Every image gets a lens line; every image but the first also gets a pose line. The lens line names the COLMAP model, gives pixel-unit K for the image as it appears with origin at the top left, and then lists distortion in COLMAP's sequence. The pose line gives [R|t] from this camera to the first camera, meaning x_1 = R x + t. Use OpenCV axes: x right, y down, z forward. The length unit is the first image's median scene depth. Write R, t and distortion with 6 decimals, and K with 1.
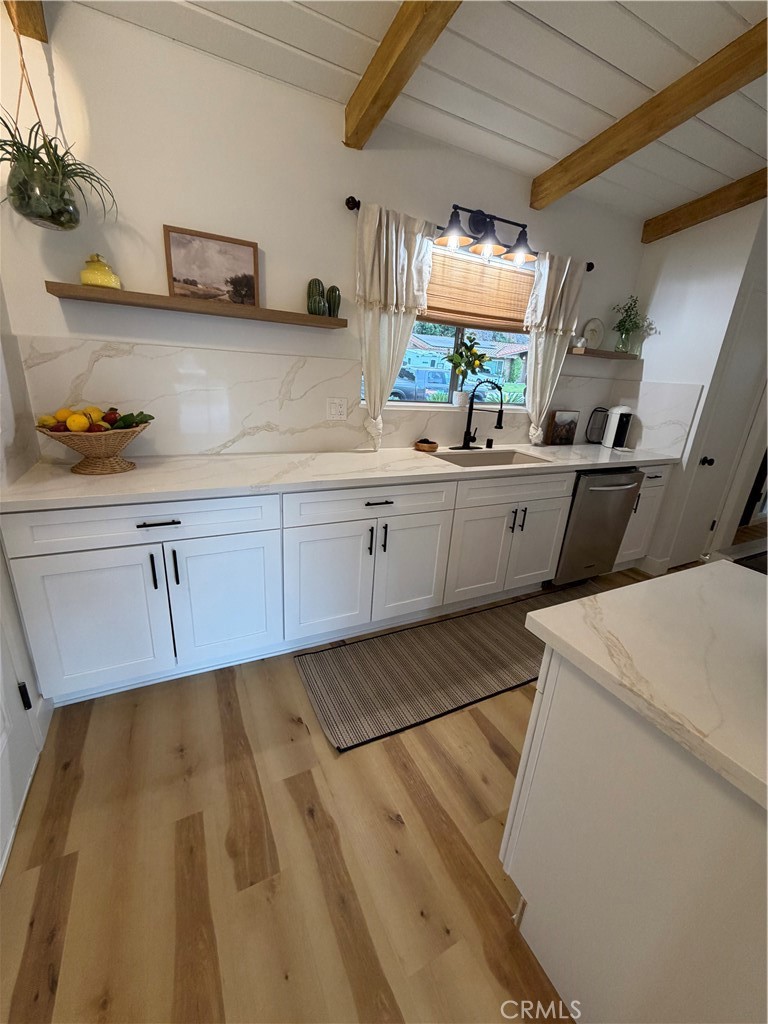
lens RADIAL K [[407.3, 0, 384.0], [0, 407.3, 512.0], [0, 0, 1]] dist [0.000764, -0.000165]
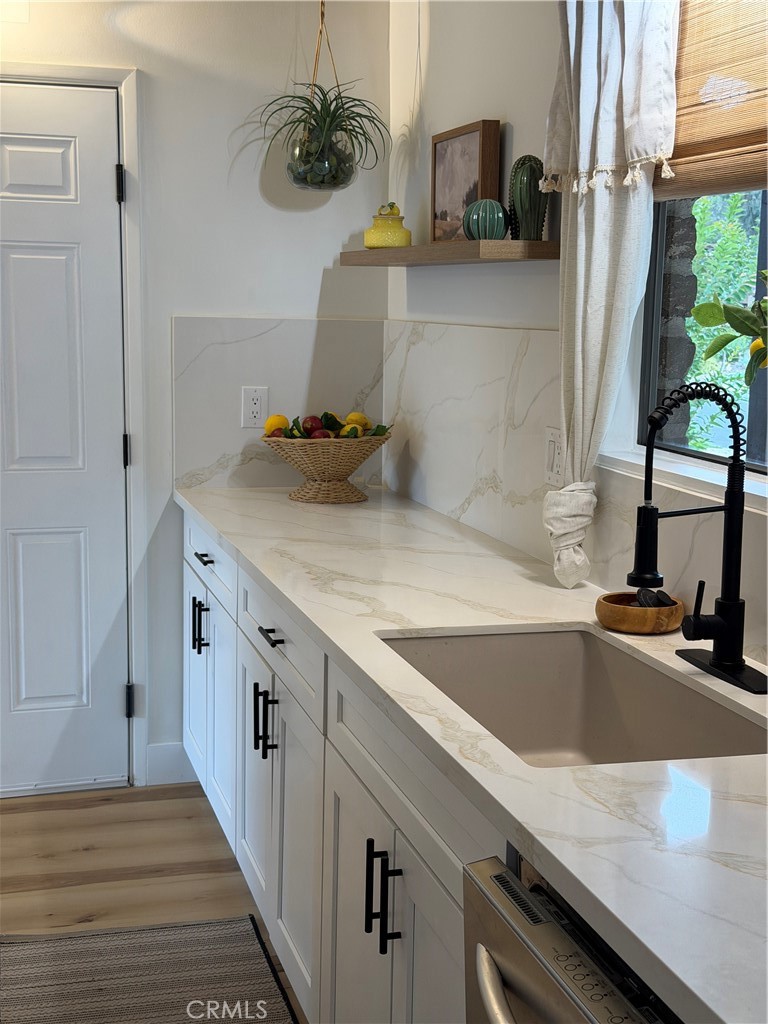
lens RADIAL K [[1420.2, 0, 384.0], [0, 1420.2, 512.0], [0, 0, 1]] dist [0.137405, -0.141897]
pose [[-0.184814, 0.086048, -0.978999, 1.552870], [-0.338794, 0.929517, 0.145656, -0.441137], [0.922530, 0.358599, -0.142635, 1.361156]]
